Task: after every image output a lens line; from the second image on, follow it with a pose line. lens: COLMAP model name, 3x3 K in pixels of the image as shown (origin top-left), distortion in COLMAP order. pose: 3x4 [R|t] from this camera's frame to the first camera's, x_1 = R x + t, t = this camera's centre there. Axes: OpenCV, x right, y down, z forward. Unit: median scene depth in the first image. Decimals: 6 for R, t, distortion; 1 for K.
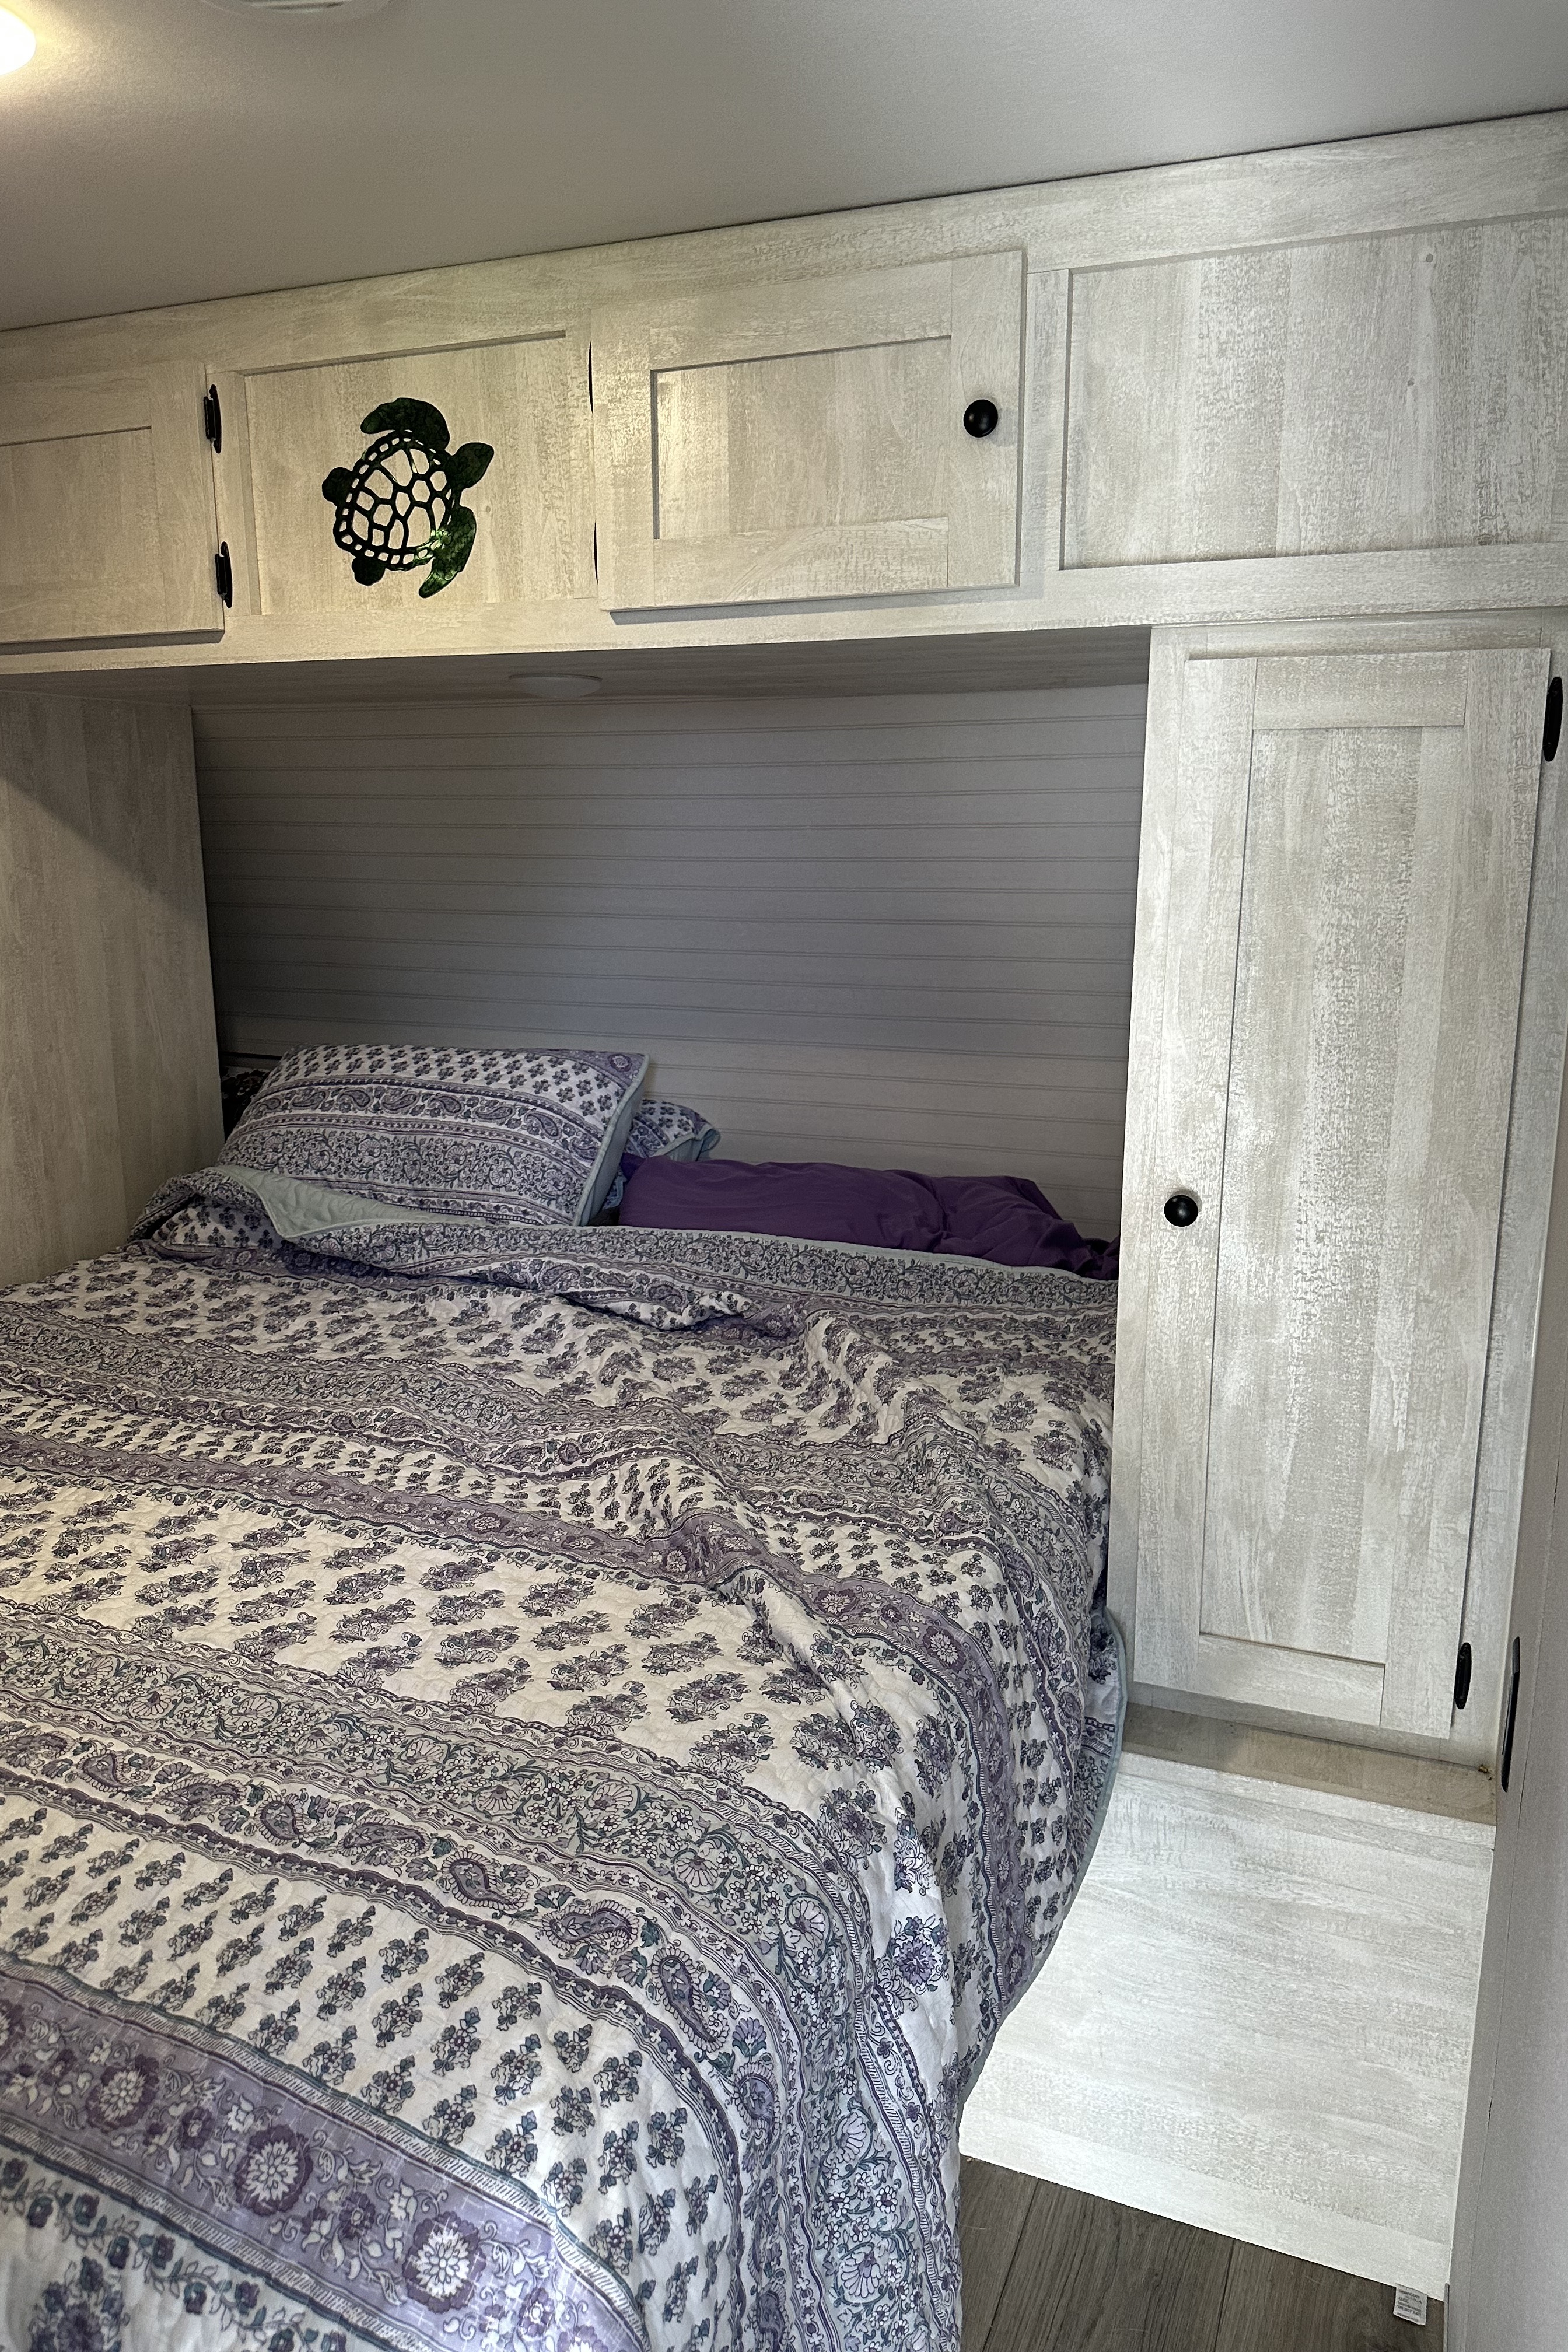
lens RADIAL K [[1662.4, 0, 779.0], [0, 1662.4, 1167.9], [0, 0, 1]] dist [0.031584, -0.040047]
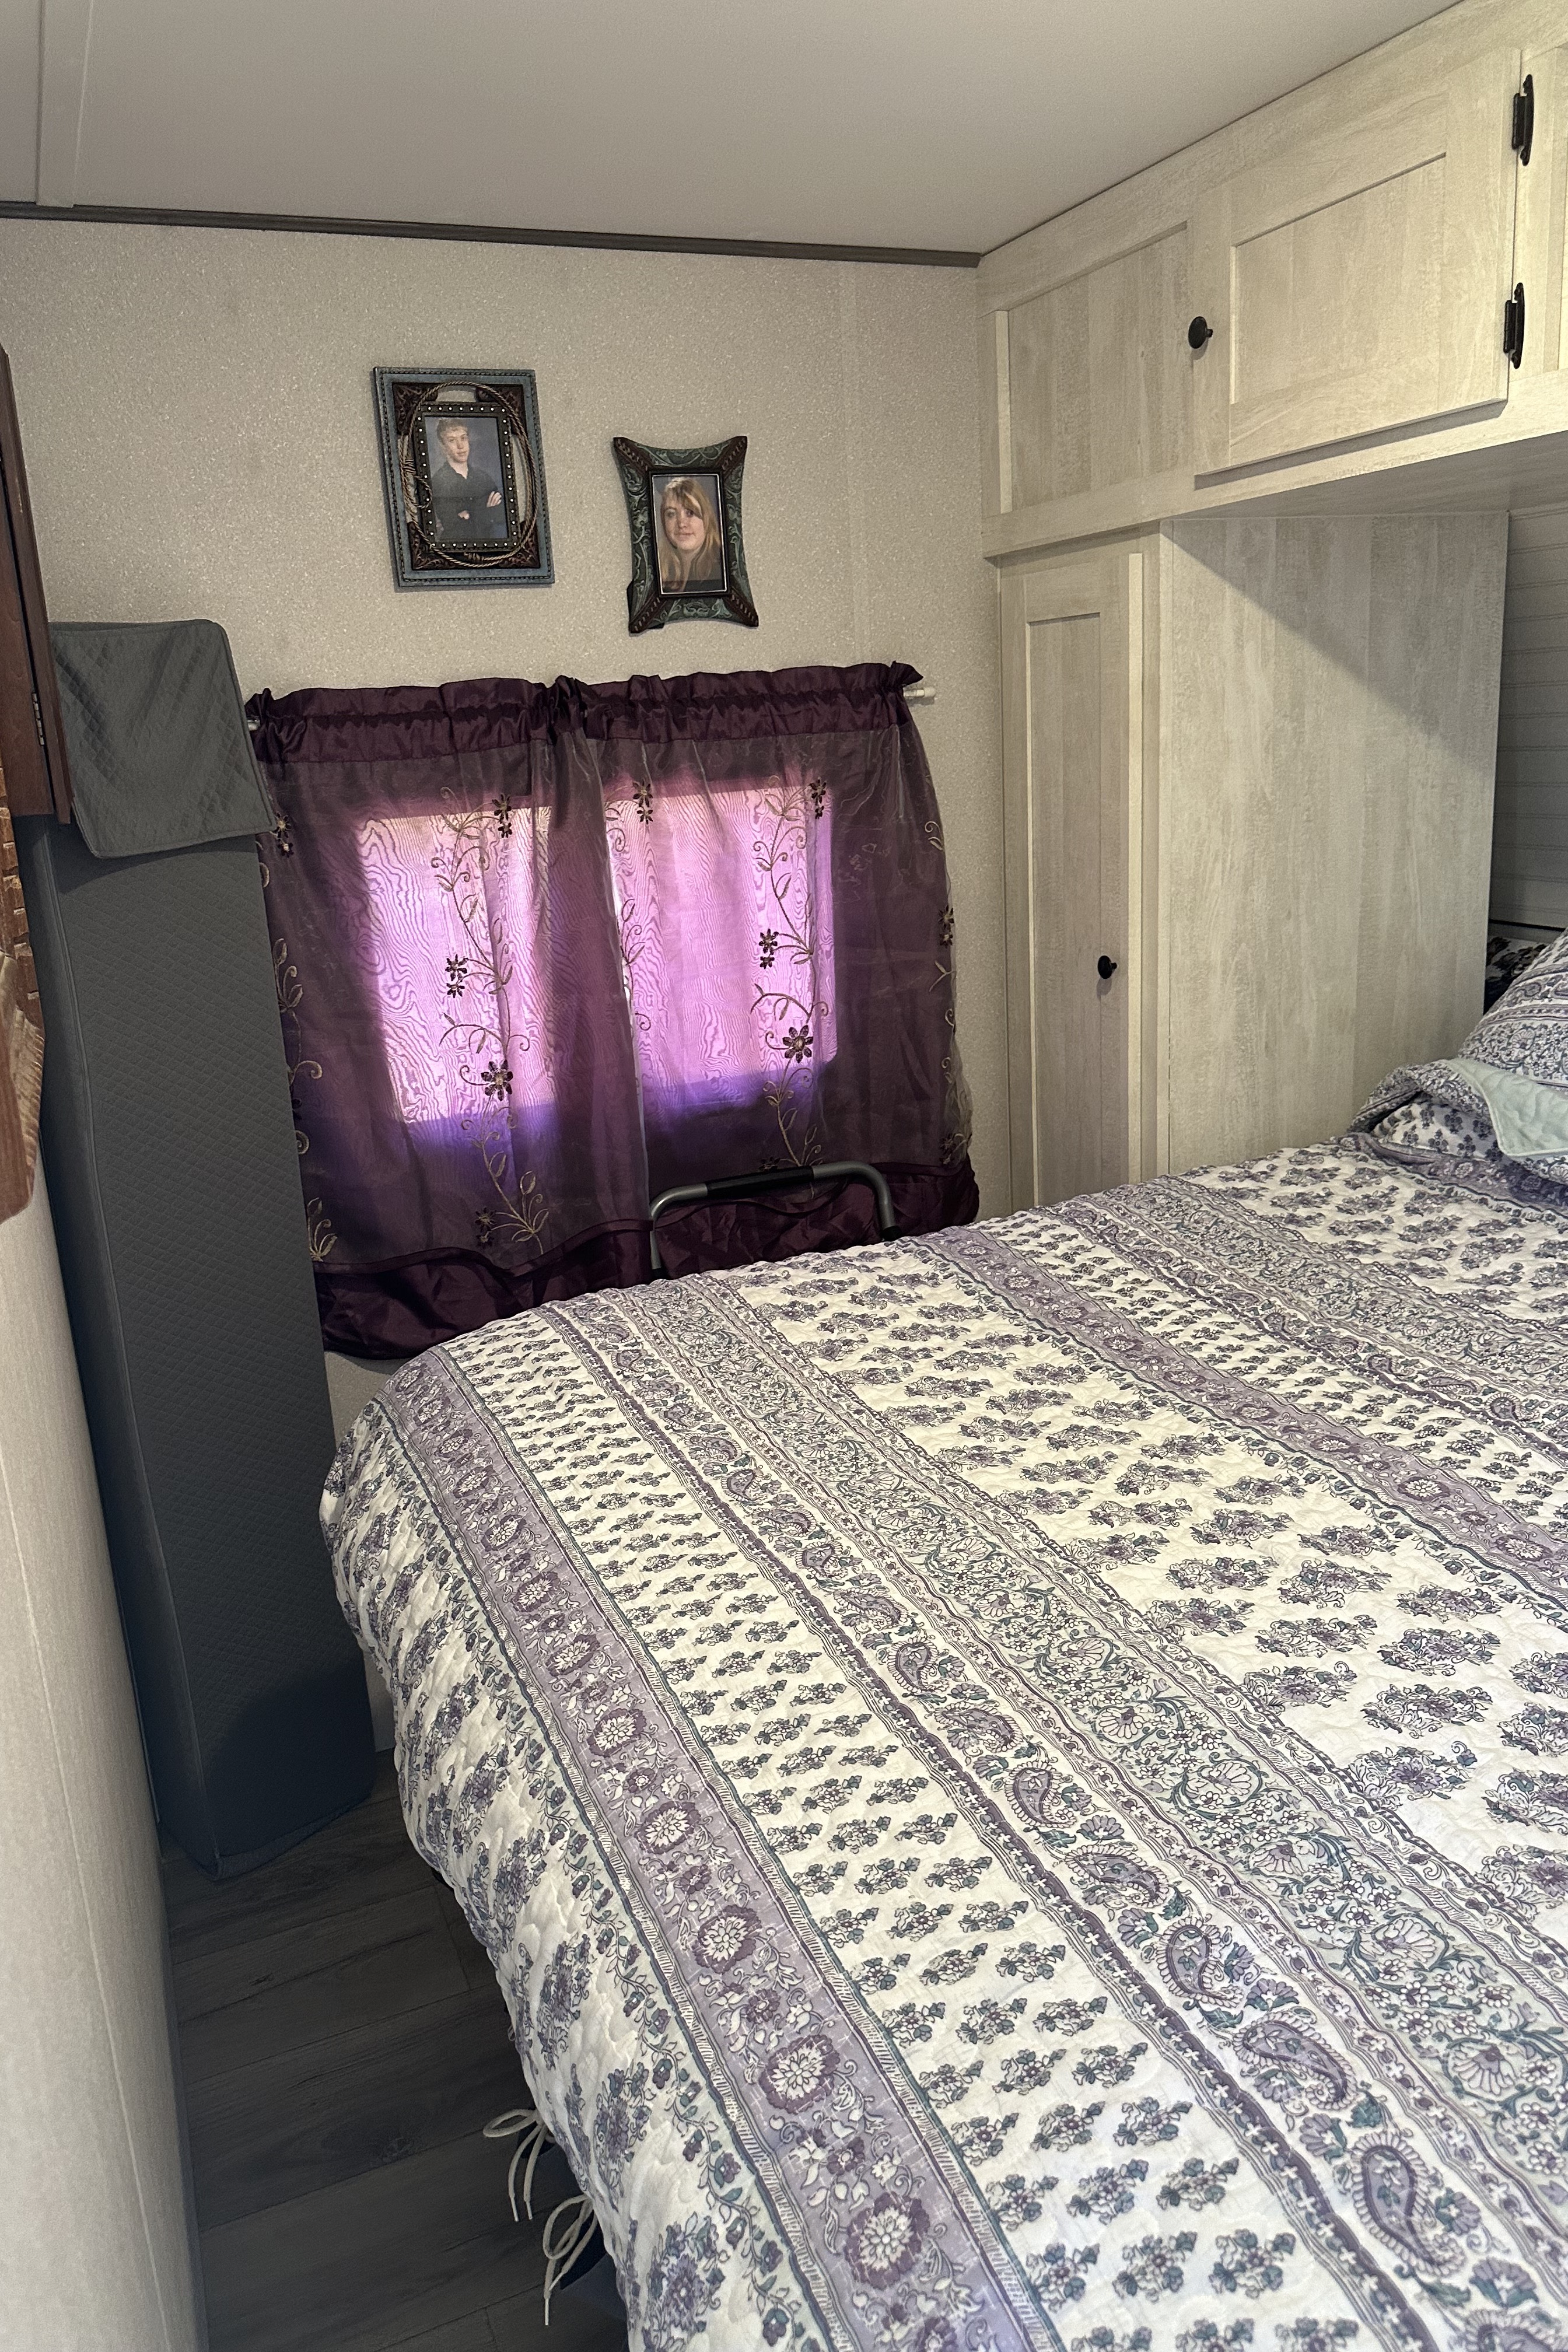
lens RADIAL K [[1662.4, 0, 779.0], [0, 1662.4, 1167.9], [0, 0, 1]] dist [0.031584, -0.040047]
pose [[0.707759, 0.147212, -0.690945, 0.033075], [-0.085228, 0.988697, 0.123348, -0.034603], [0.701294, -0.028413, 0.712306, 0.216060]]
